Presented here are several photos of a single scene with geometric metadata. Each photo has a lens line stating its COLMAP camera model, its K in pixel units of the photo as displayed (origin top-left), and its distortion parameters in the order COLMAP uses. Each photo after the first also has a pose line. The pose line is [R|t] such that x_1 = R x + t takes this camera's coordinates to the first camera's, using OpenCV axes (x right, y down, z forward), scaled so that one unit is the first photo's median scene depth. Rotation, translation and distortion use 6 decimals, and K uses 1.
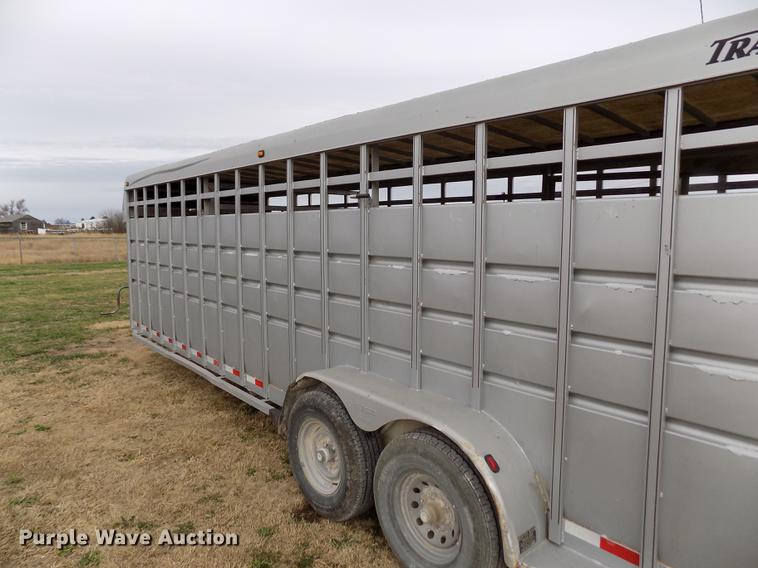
lens RADIAL K [[511.7, 0, 382.9], [0, 511.7, 278.6], [0, 0, 1]] dist [-0.076500, 0.079756]
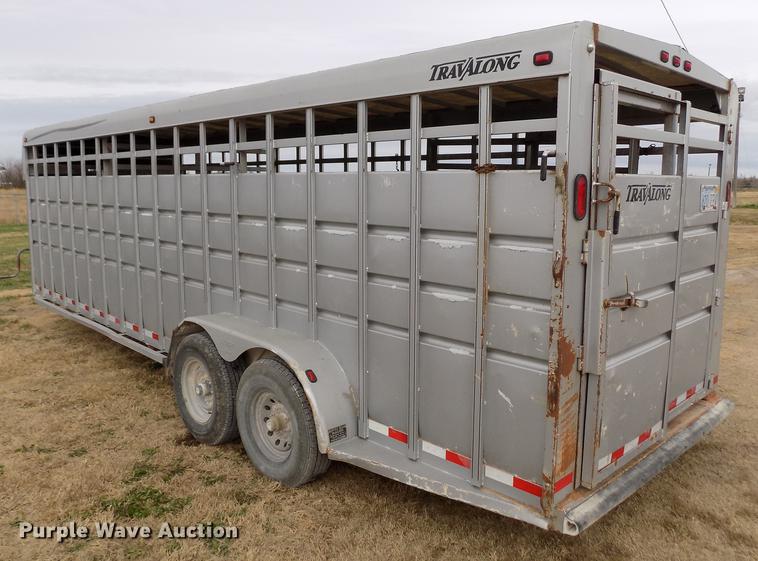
lens RADIAL K [[627.2, 0, 388.0], [0, 627.2, 263.4], [0, 0, 1]] dist [-0.081427, 0.087118]
pose [[0.998544, -0.003293, 0.053841, 0.170071], [0.001665, 0.999541, 0.030258, 0.016027], [-0.053916, -0.030124, 0.998091, -0.308726]]
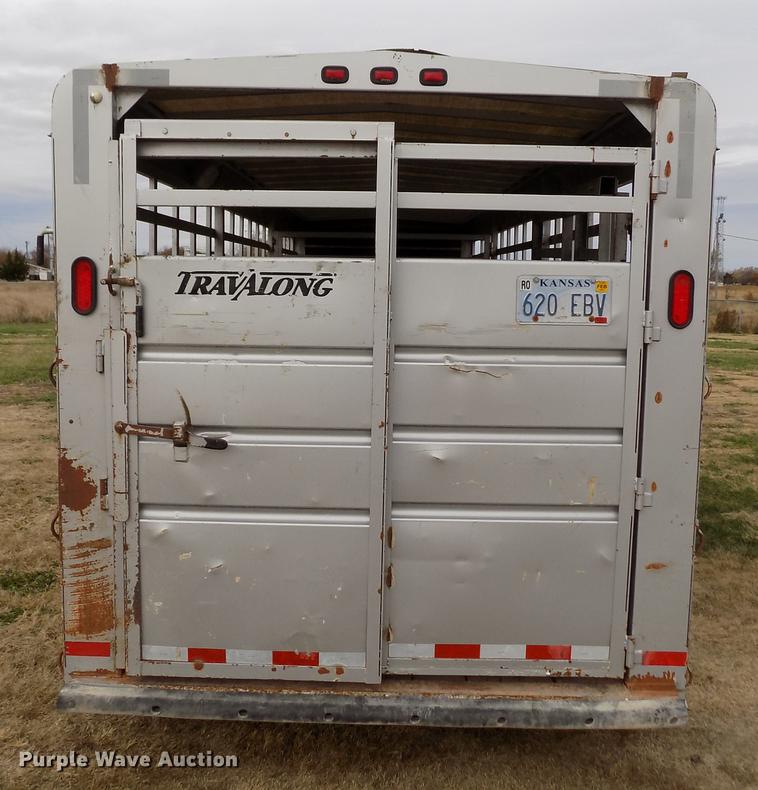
lens RADIAL K [[885.4, 0, 378.7], [0, 885.4, 372.8], [0, 0, 1]] dist [-0.053098, 0.014152]
pose [[0.738196, 0.083414, -0.669409, 1.027716], [-0.082979, 0.996018, 0.032606, -0.003909], [0.669463, 0.031478, 0.742178, -0.059661]]
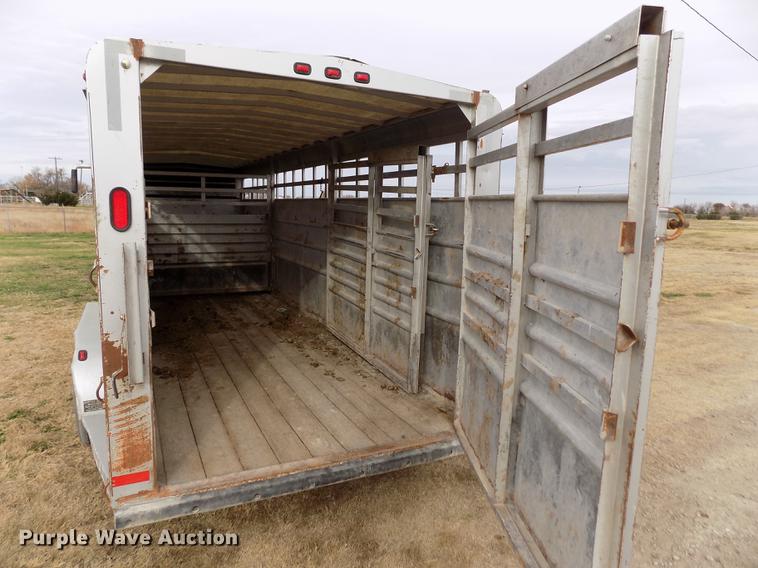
lens RADIAL K [[512.9, 0, 383.1], [0, 512.9, 279.3], [0, 0, 1]] dist [-0.074099, 0.079306]
pose [[0.963855, 0.058858, -0.259845, 0.790943], [-0.047929, 0.997687, 0.048201, 0.003746], [0.262081, -0.034005, 0.964446, -0.138075]]
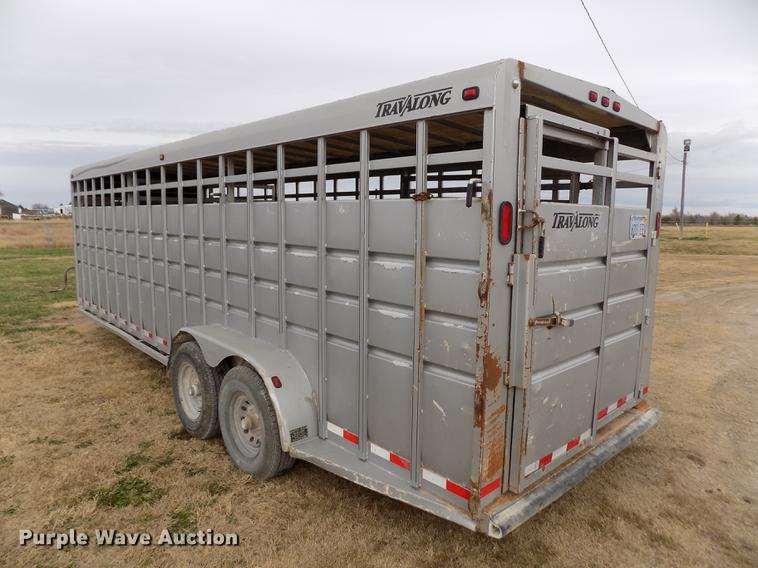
lens RADIAL K [[511.7, 0, 382.9], [0, 511.7, 278.6], [0, 0, 1]] dist [-0.076500, 0.079756]
pose [[0.999529, 0.008141, 0.029600, 0.247517], [-0.008781, 0.999729, 0.021553, 0.018068], [-0.029417, -0.021803, 0.999329, -0.239800]]
